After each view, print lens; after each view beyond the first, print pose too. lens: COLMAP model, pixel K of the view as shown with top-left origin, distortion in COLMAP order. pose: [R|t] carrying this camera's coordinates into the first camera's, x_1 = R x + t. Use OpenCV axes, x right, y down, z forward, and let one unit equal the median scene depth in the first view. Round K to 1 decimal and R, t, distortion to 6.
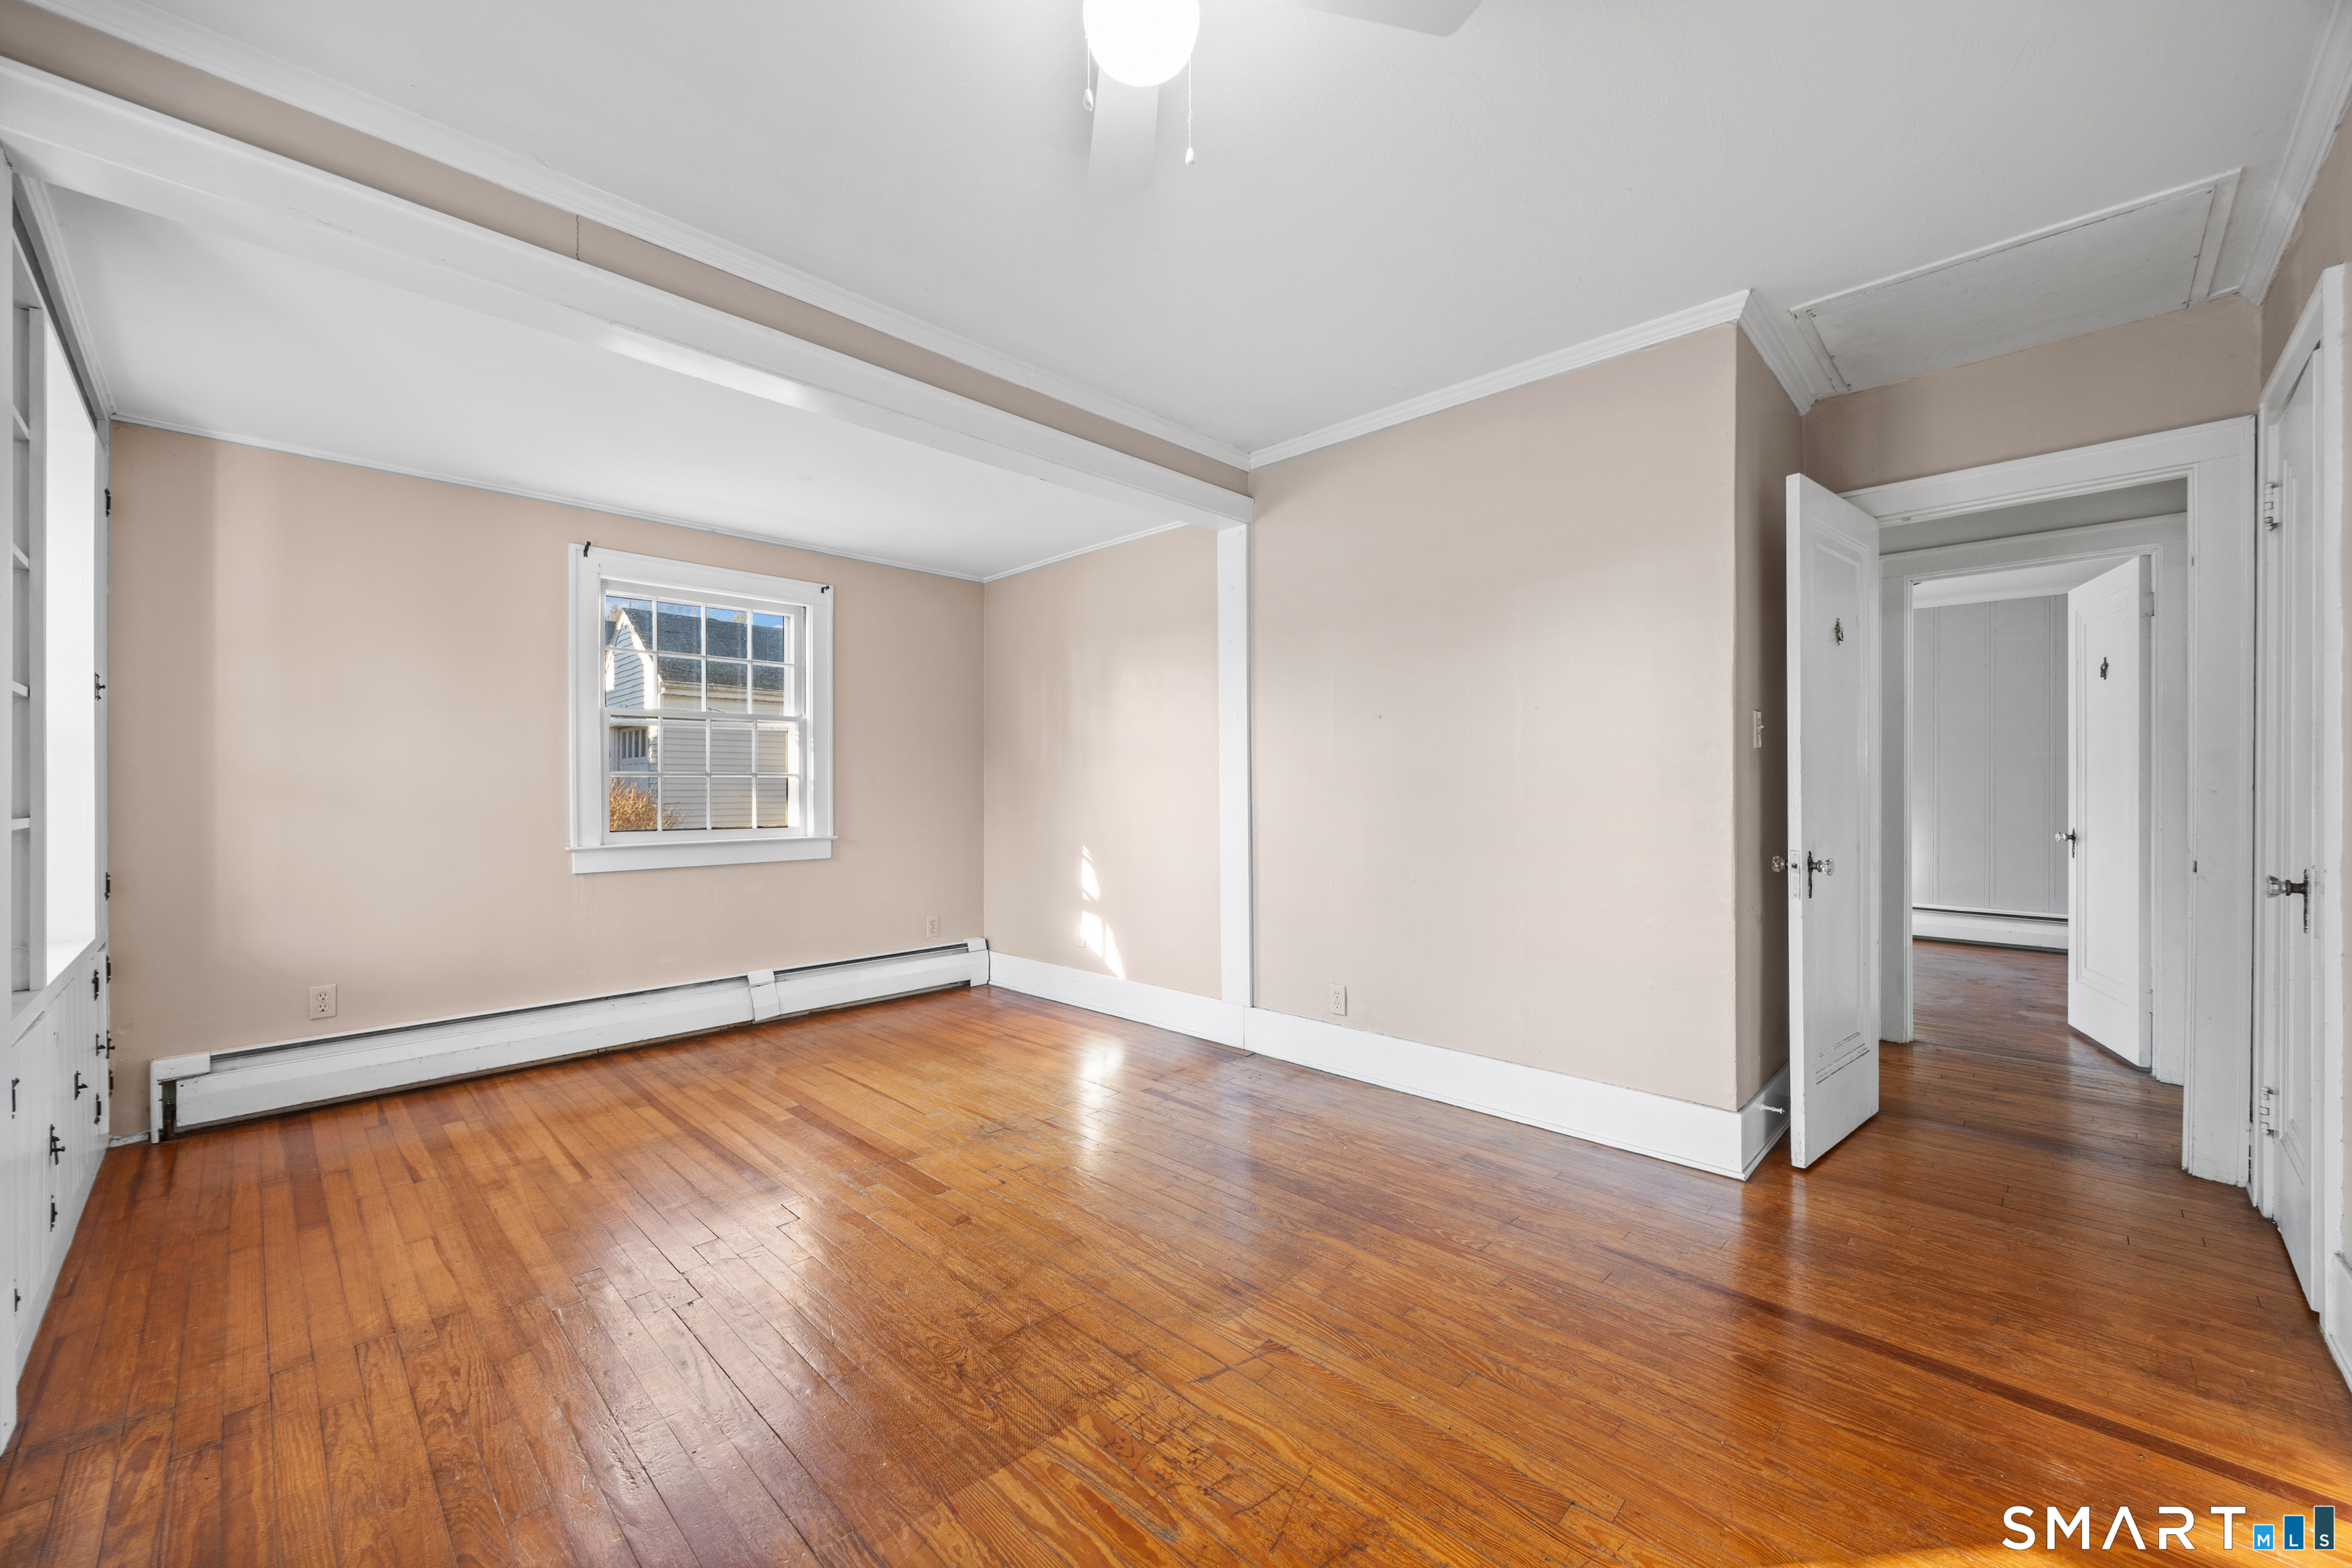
lens RADIAL K [[906.0, 0, 1178.0], [0, 906.0, 784.7], [0, 0, 1]] dist [0.000718, 0.000127]
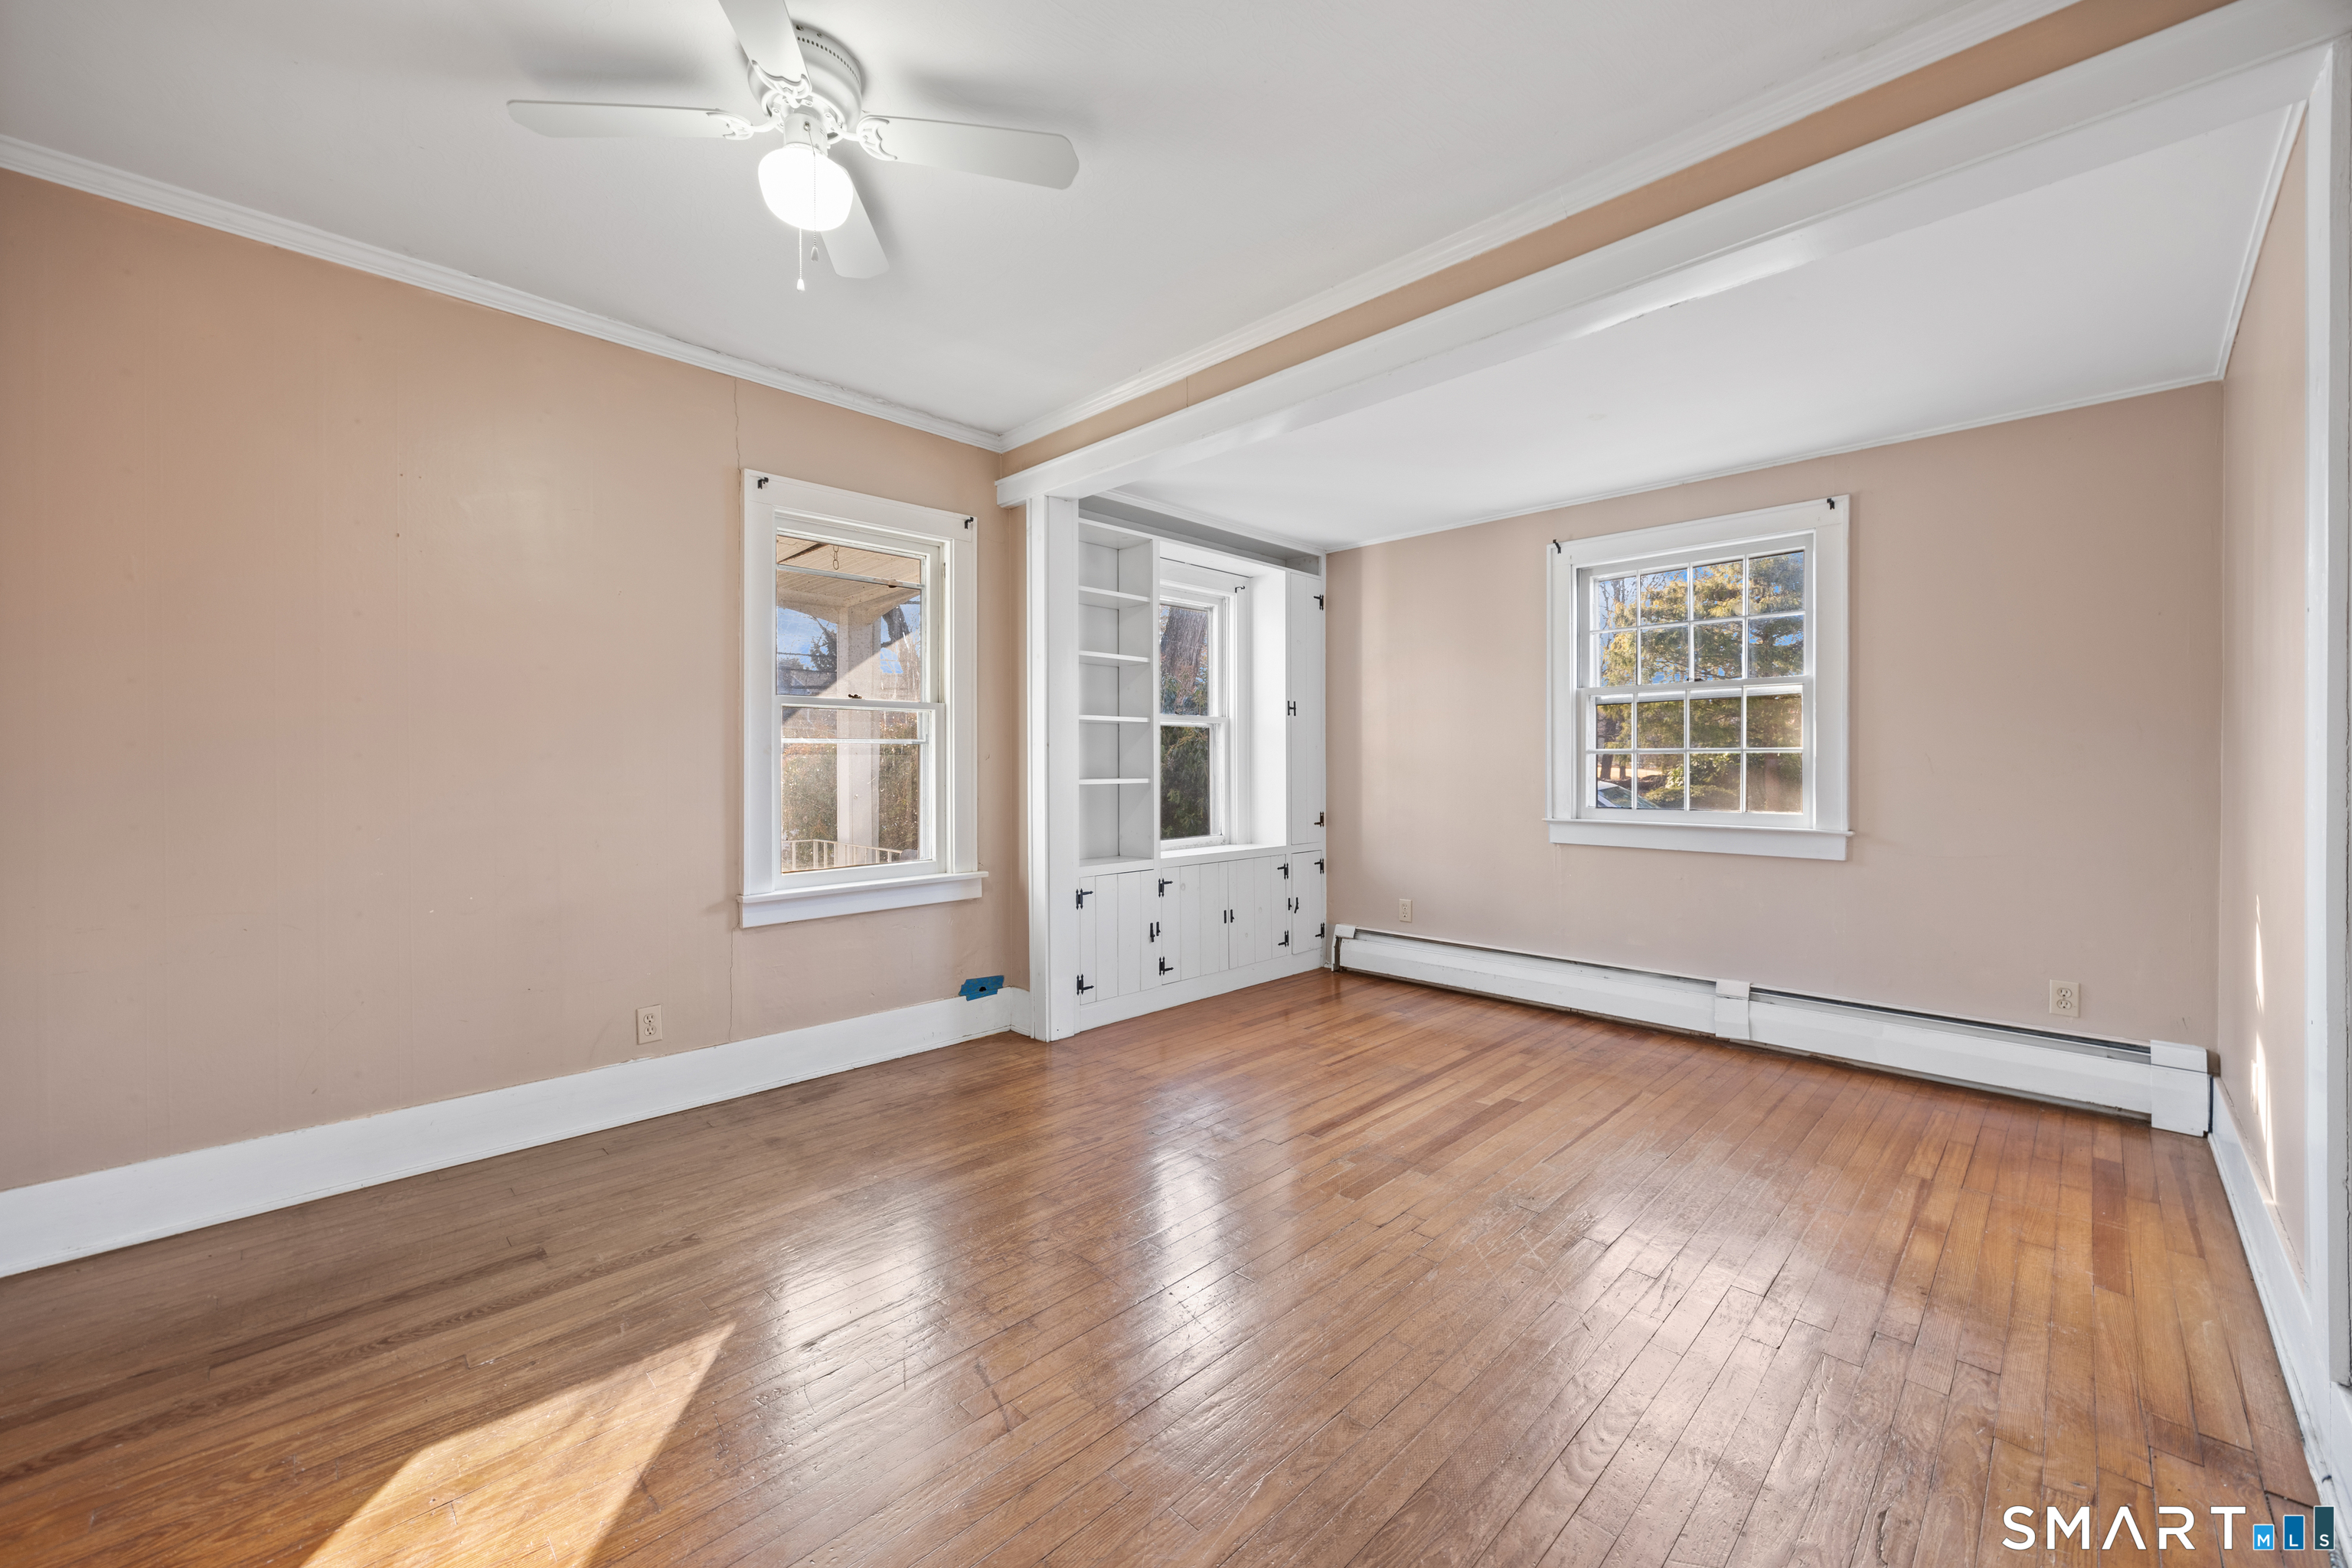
lens RADIAL K [[916.4, 0, 1168.5], [0, 916.4, 760.2], [0, 0, 1]] dist [0.000712, 0.000285]
pose [[-0.022182, 0.000088, -0.999754, 0.568756], [0.002579, 0.999997, 0.000031, -0.003646], [0.999751, -0.002578, -0.022182, 0.683234]]
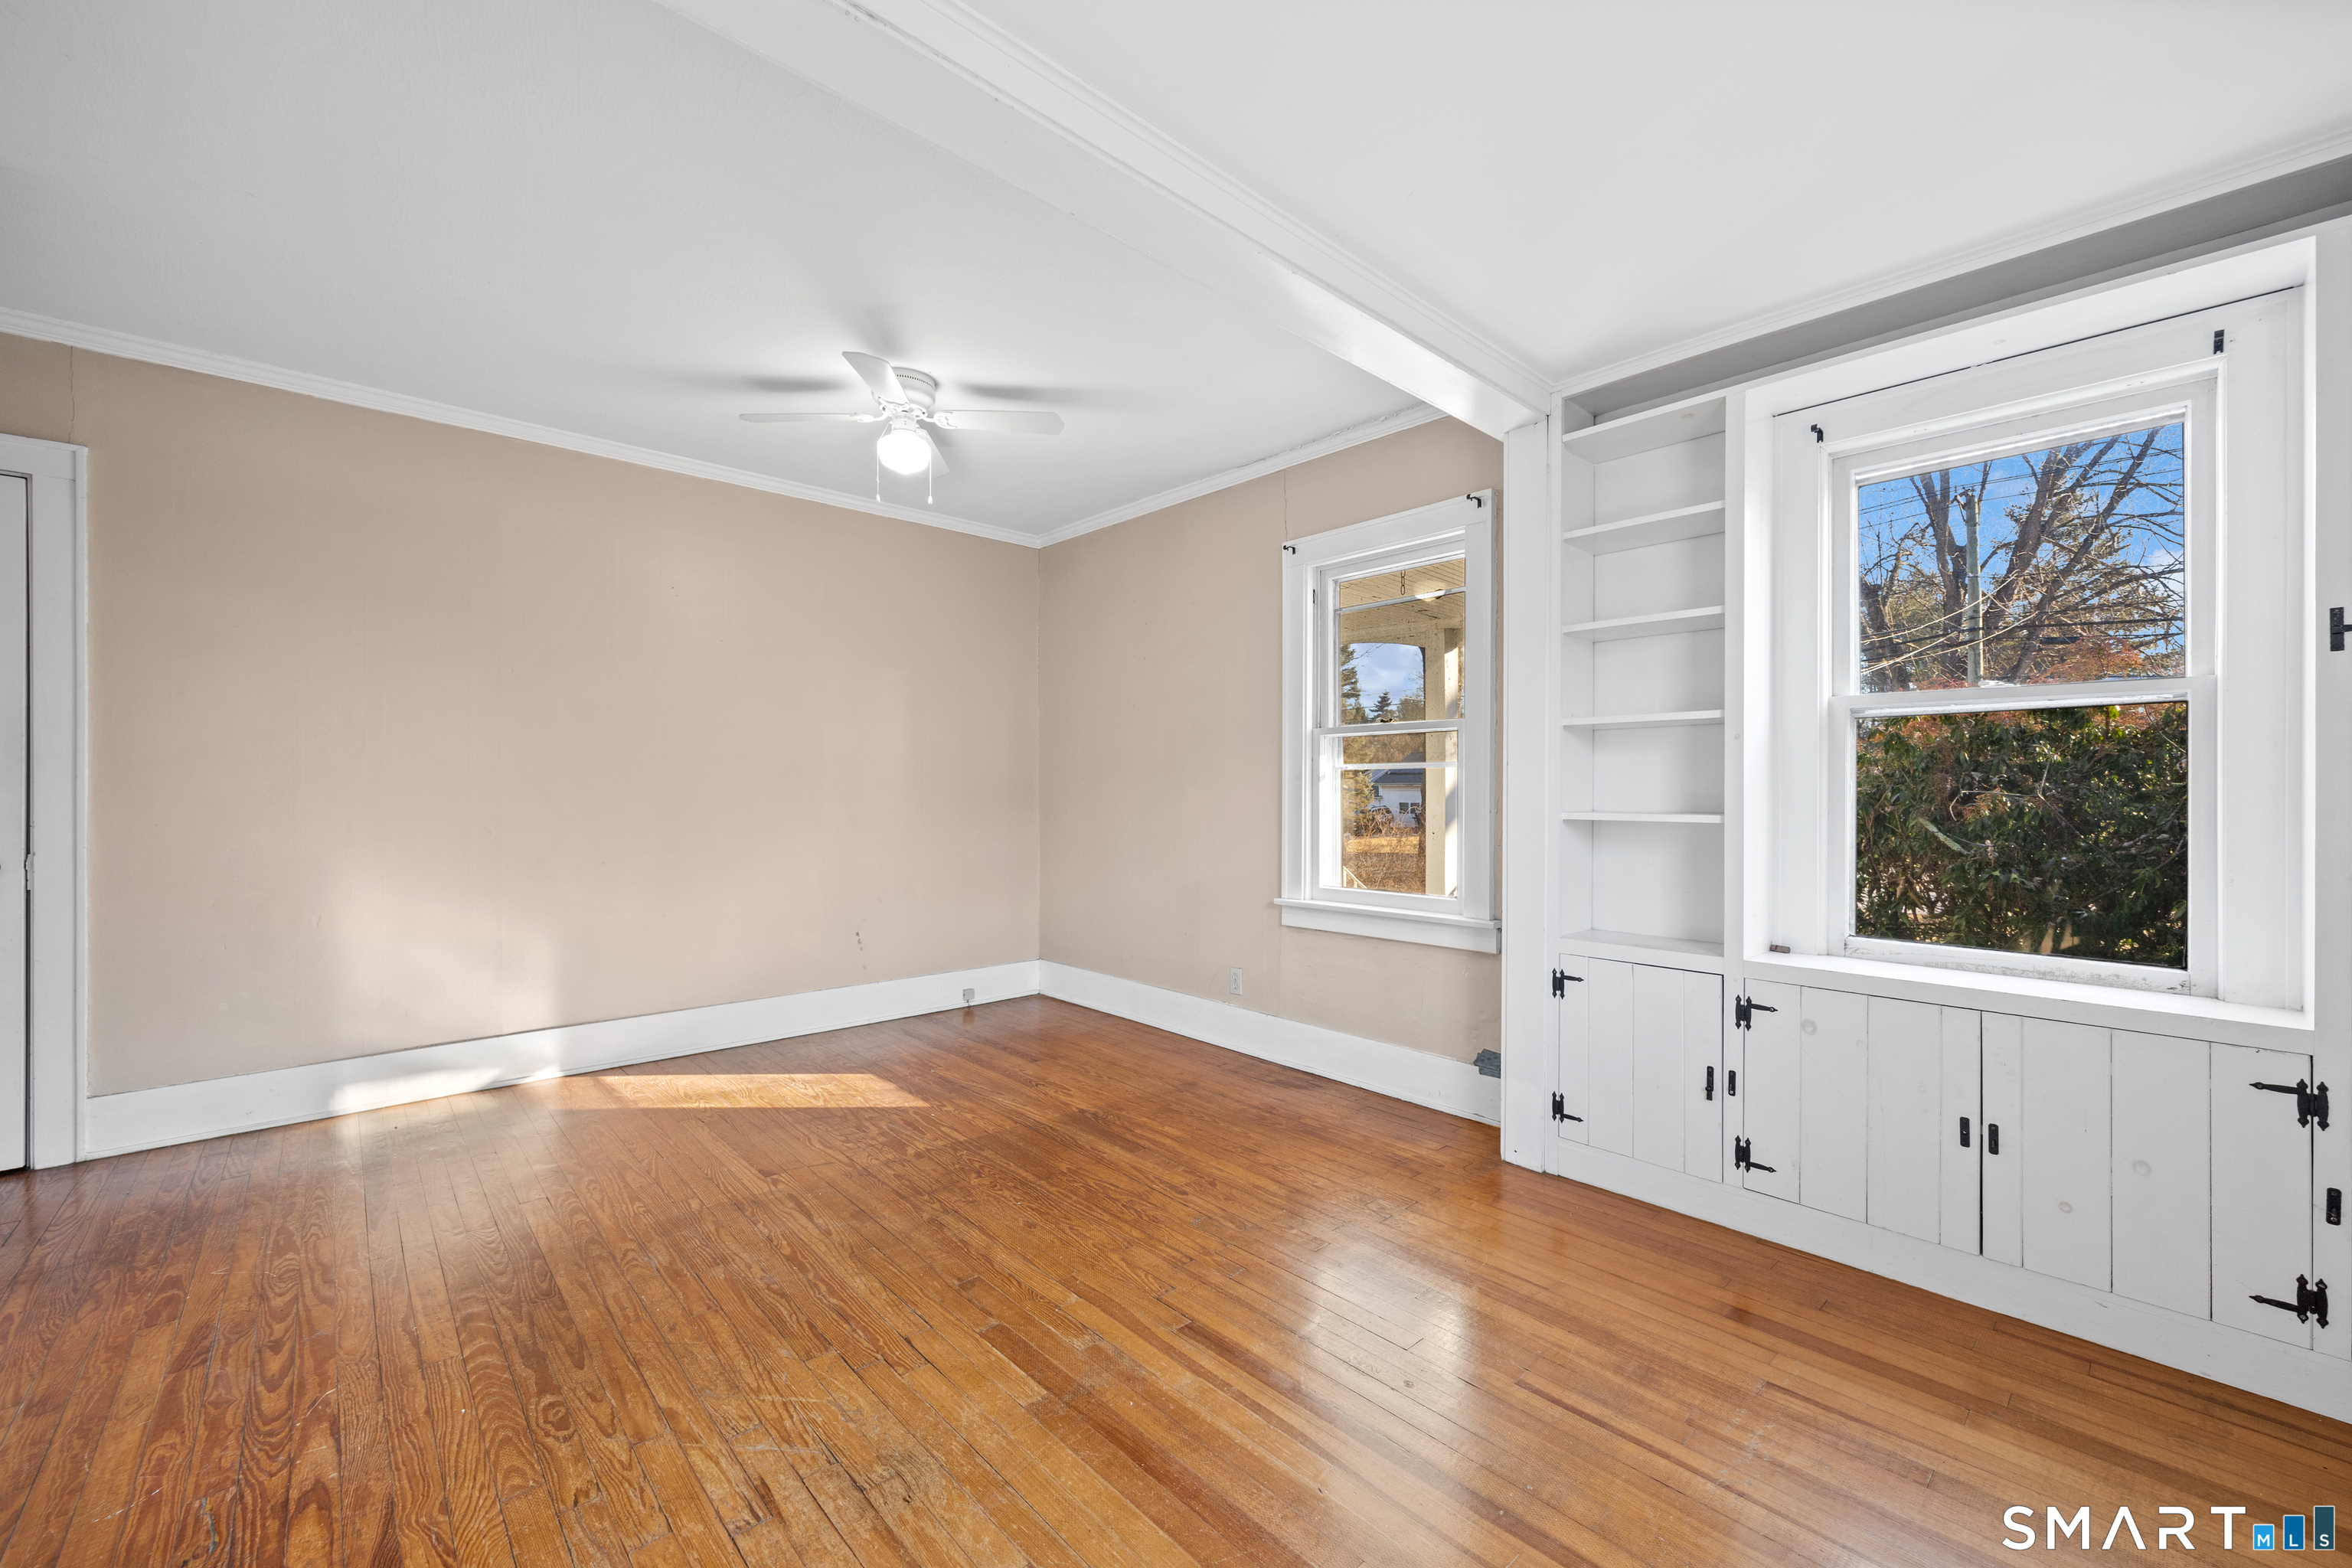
lens RADIAL K [[926.8, 0, 1175.6], [0, 926.8, 790.7], [0, 0, 1]] dist [0.000808, 0.000028]
pose [[-0.998223, 0.001609, 0.059572, -0.376156], [0.001507, 0.999997, -0.001744, 0.003191], [-0.059575, -0.001651, -0.998222, 1.439219]]
